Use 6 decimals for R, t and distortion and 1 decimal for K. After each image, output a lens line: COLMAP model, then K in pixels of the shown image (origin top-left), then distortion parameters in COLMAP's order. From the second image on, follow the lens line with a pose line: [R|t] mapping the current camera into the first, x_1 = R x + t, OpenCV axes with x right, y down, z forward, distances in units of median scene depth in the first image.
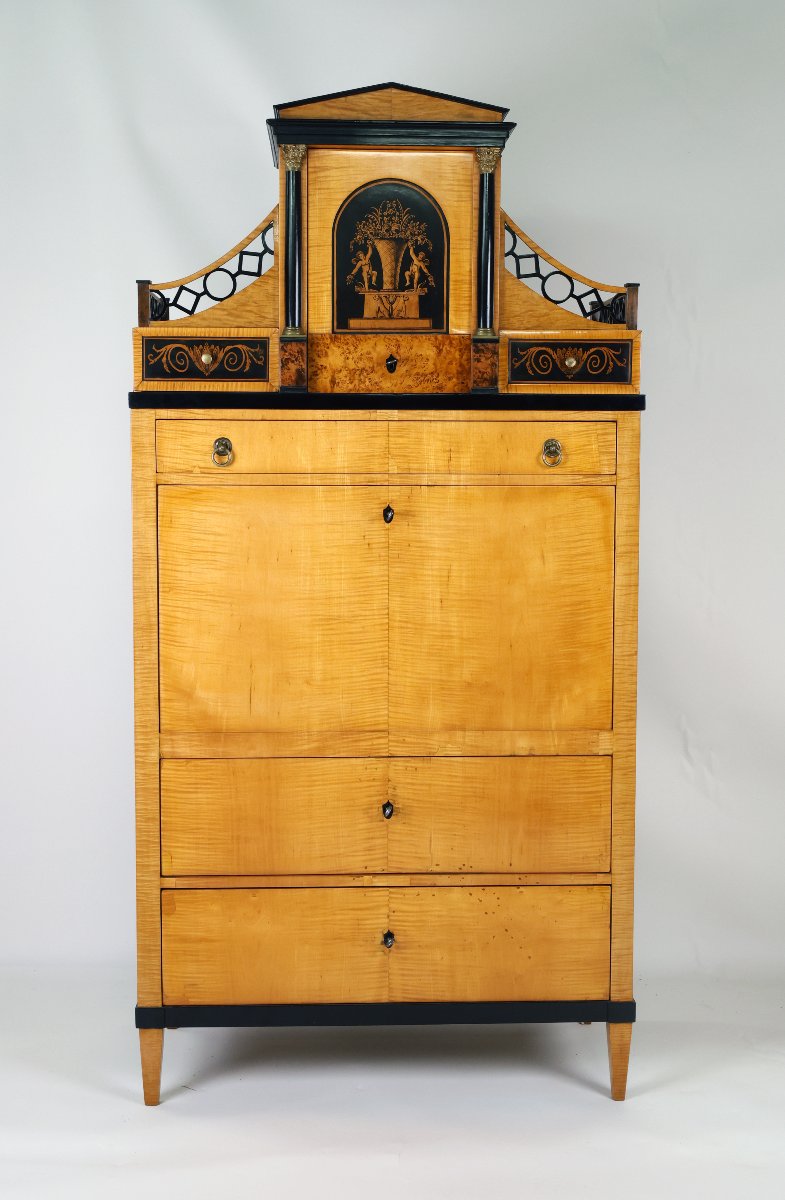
lens RADIAL K [[1738.1, 0, 406.3], [0, 1738.1, 598.7], [0, 0, 1]] dist [0.036046, 0.035850]
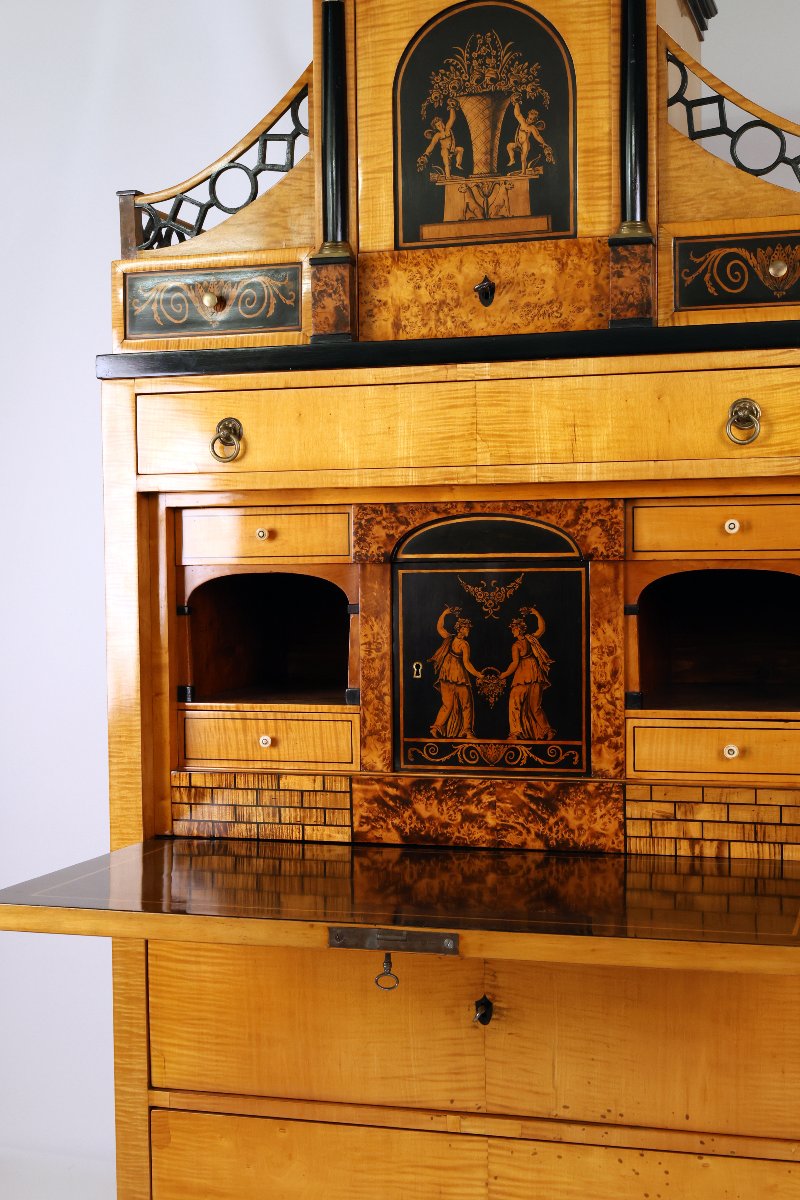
lens RADIAL K [[1735.6, 0, 396.0], [0, 1735.6, 605.5], [0, 0, 1]] dist [0.064600, -0.326701]
pose [[0.943835, -0.006012, -0.330364, 0.166653], [-0.012672, 0.998440, -0.054372, 0.012271], [0.330175, 0.055505, 0.942286, 0.404906]]
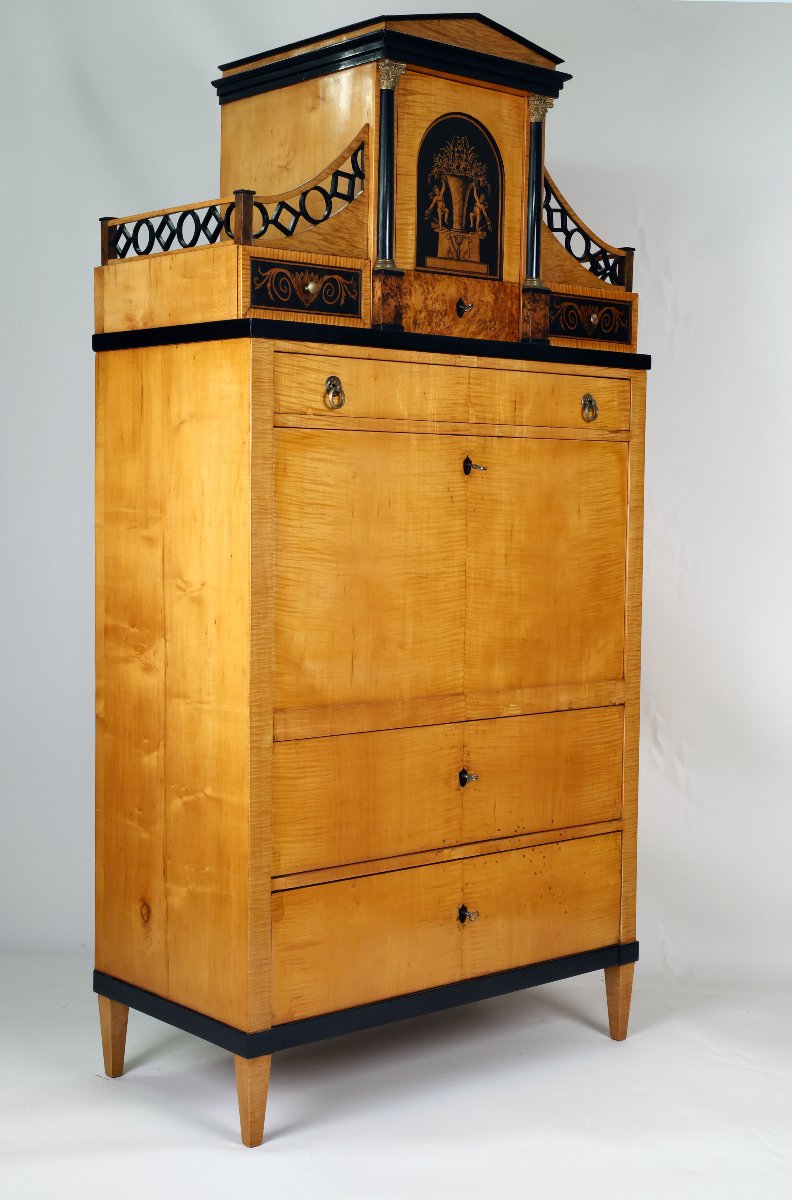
lens RADIAL K [[1719.3, 0, 396.1], [0, 1719.3, 618.9], [0, 0, 1]] dist [0.032894, -0.118346]
pose [[0.787717, -0.038673, 0.614822, -0.621772], [0.046164, 0.998927, 0.003687, 0.030038], [-0.614305, 0.025478, 0.788657, 0.281774]]
